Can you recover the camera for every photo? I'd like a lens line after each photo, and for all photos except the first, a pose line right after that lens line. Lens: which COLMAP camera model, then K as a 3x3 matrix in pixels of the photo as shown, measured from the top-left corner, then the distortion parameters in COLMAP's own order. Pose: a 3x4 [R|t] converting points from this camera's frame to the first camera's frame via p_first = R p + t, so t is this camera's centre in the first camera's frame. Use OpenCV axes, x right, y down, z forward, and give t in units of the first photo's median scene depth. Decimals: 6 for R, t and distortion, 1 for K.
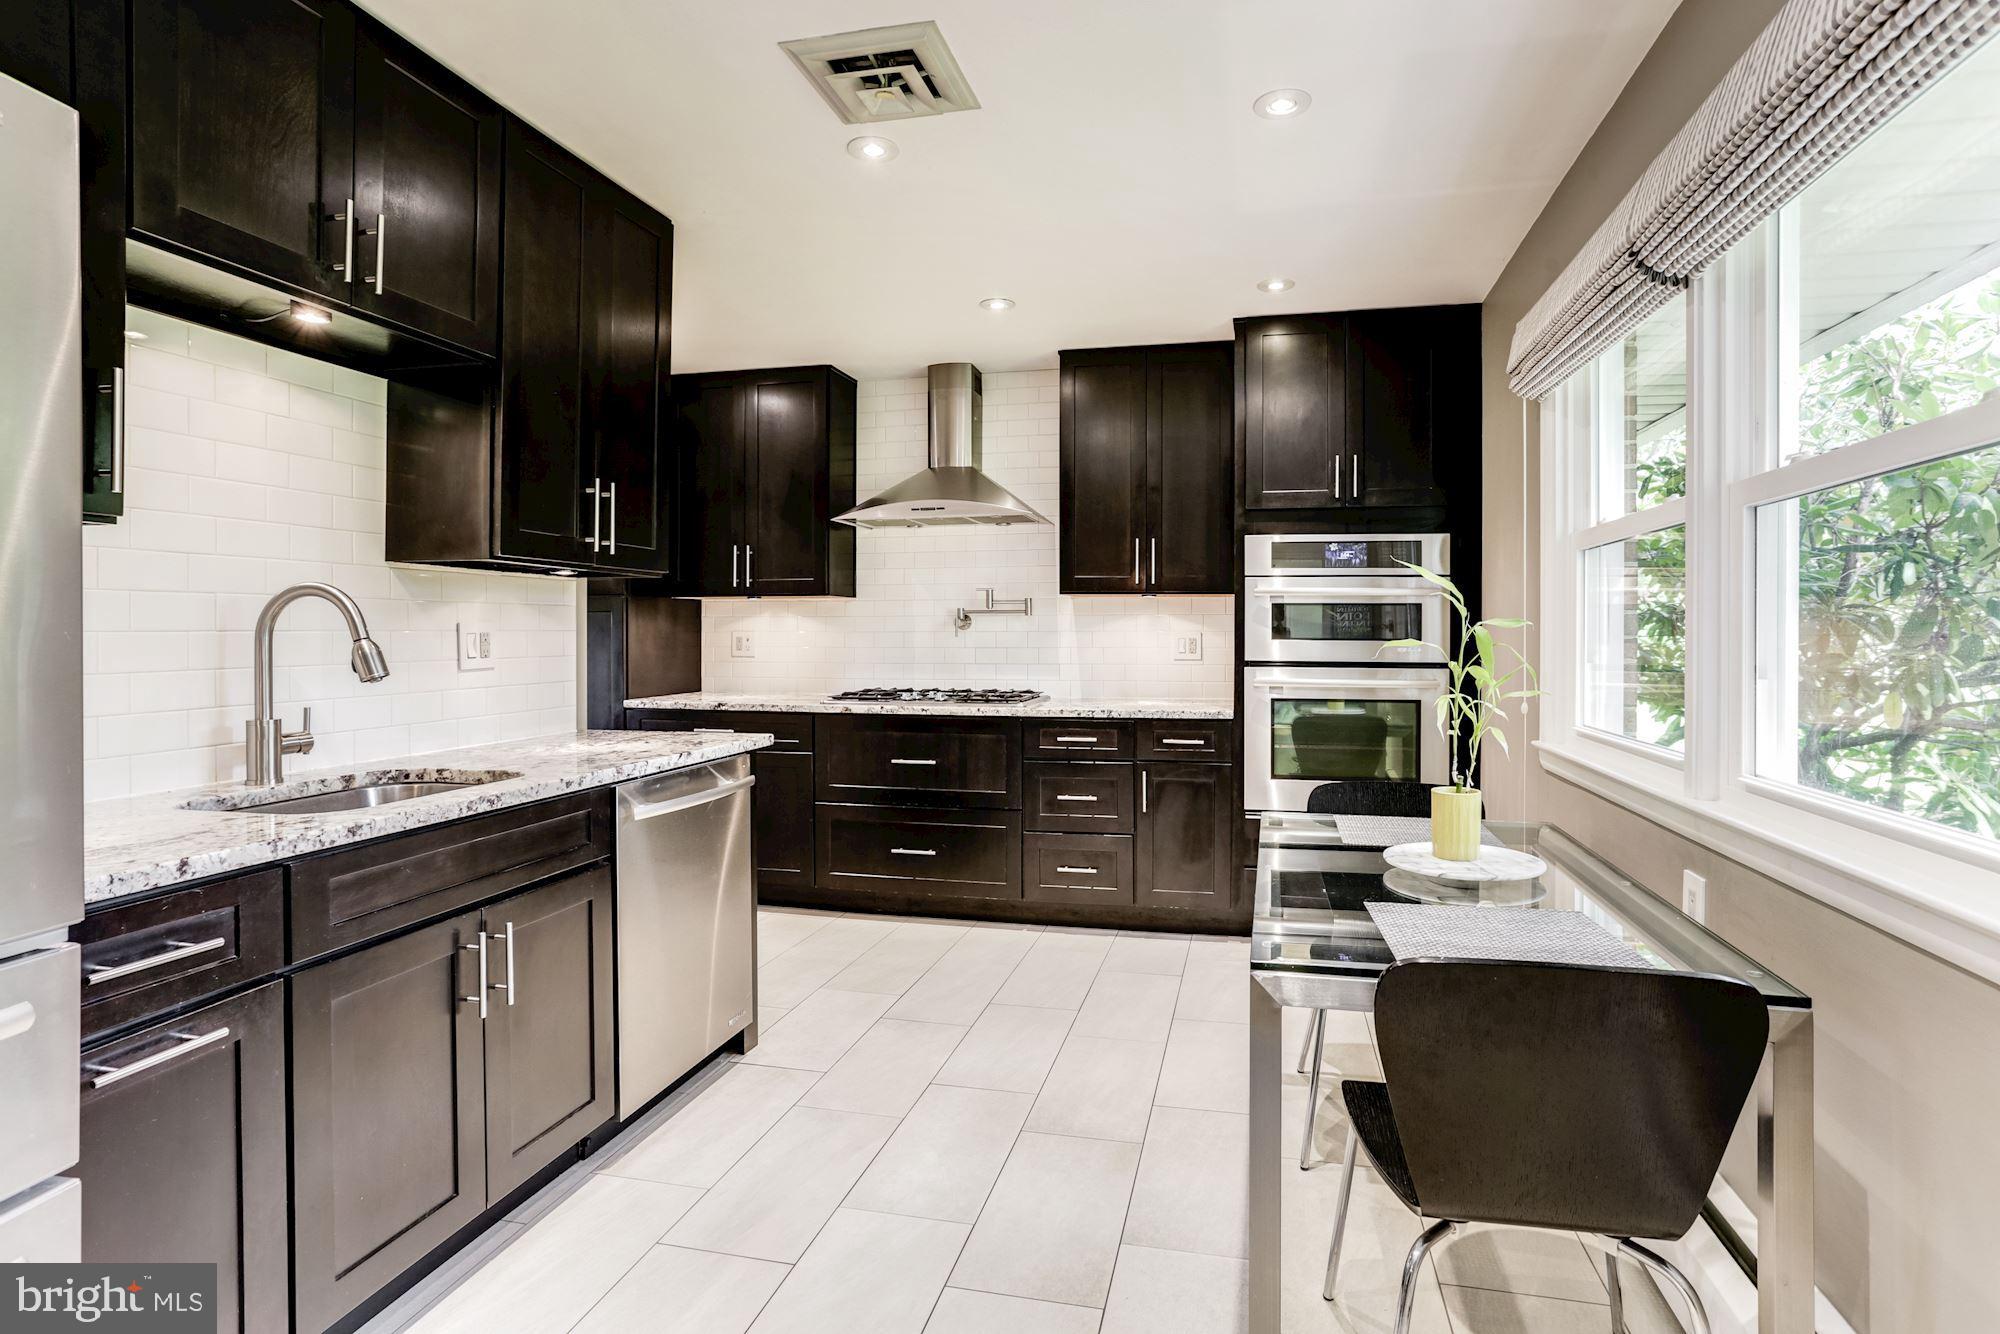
lens RADIAL K [[998.1, 0, 1005.1], [0, 998.1, 639.1], [0, 0, 1]] dist [-0.057558, 0.043631]
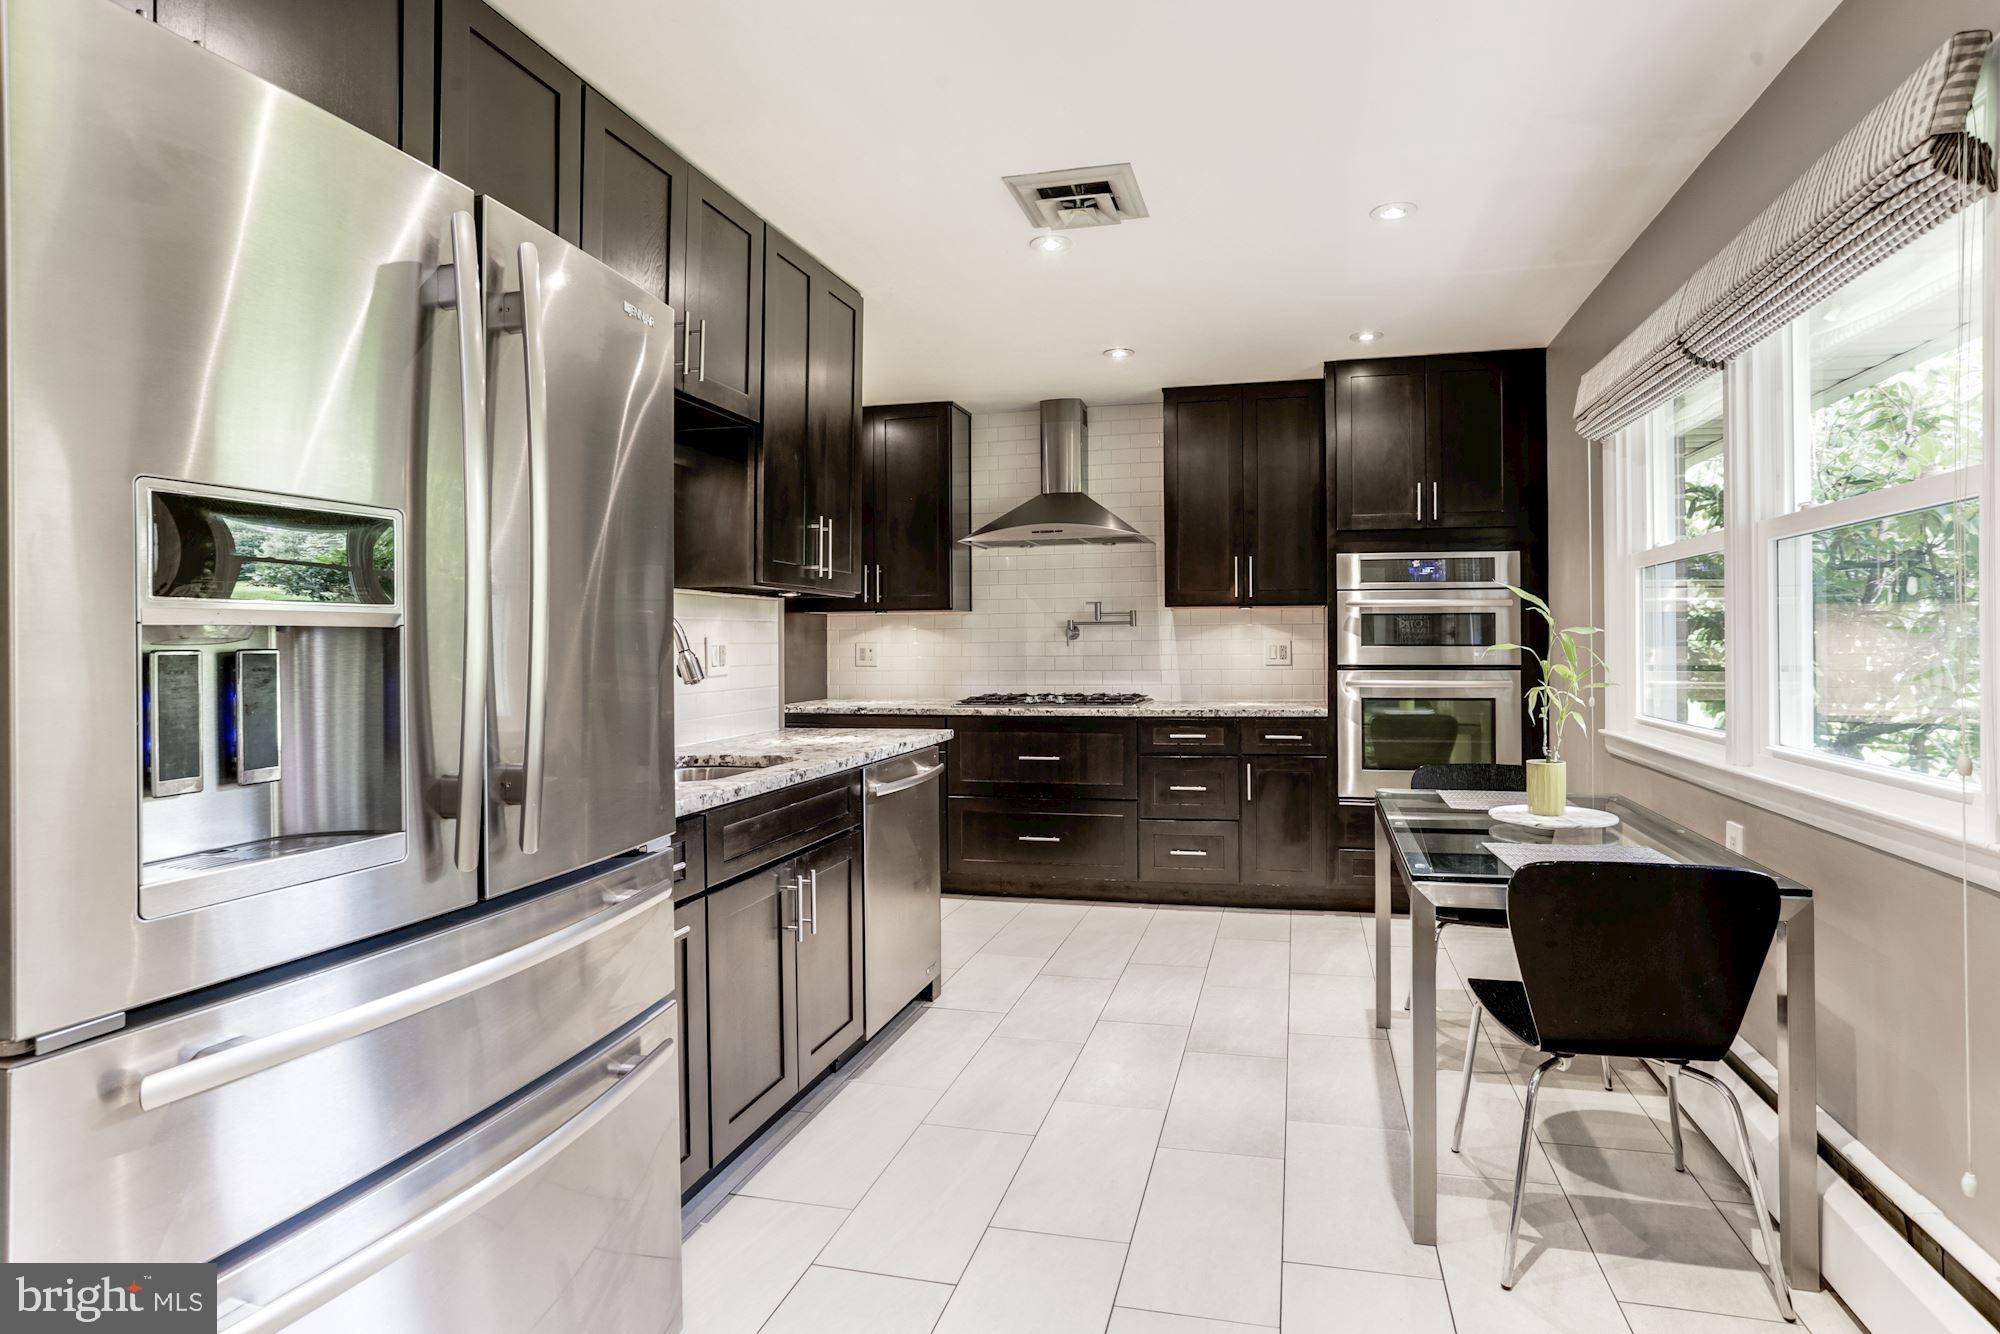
lens RADIAL K [[1045.6, 0, 1007.5], [0, 1045.6, 642.7], [0, 0, 1]] dist [-0.061600, 0.050318]
pose [[0.999875, -0.008937, -0.013058, -0.135966], [0.008849, 0.999938, -0.006732, 0.001485], [0.013118, 0.006615, 0.999892, -0.212195]]
